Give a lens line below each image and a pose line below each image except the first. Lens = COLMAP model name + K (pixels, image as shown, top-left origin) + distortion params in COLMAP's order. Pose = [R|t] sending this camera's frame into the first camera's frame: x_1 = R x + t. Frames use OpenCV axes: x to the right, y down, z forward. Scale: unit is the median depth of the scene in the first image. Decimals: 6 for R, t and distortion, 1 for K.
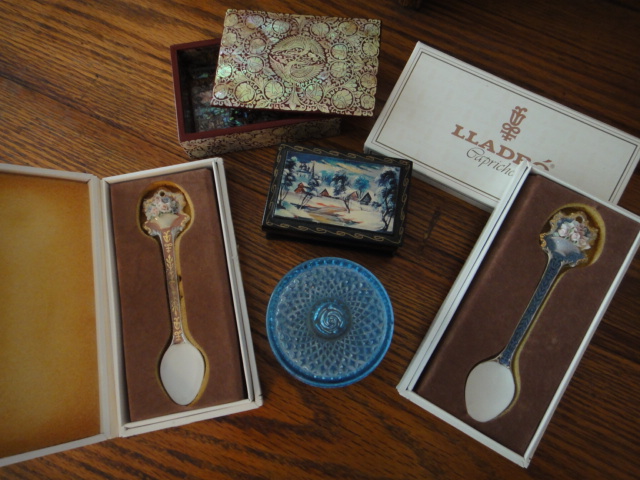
lens RADIAL K [[477.2, 0, 317.7], [0, 477.2, 235.2], [0, 0, 1]] dist [0.021777, -0.005034]
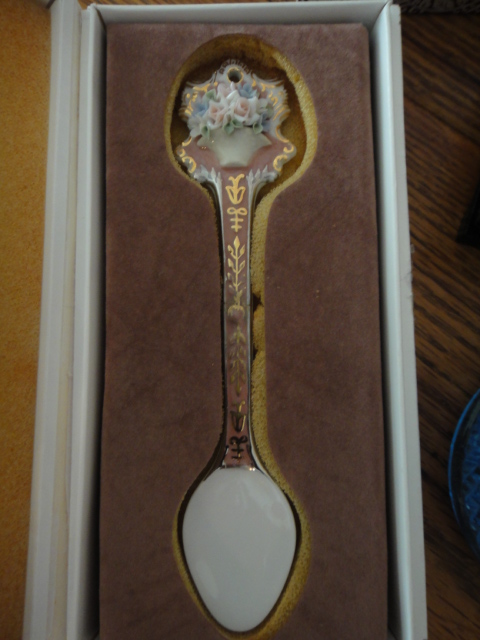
lens RADIAL K [[477.2, 0, 241.4], [0, 477.2, 319.9], [0, 0, 1]] dist [0.021777, -0.005034]
pose [[0.982960, 0.183676, -0.007209, -0.287510], [-0.179197, 0.966251, 0.185062, 0.033041], [0.040957, -0.180617, 0.982700, 0.595210]]
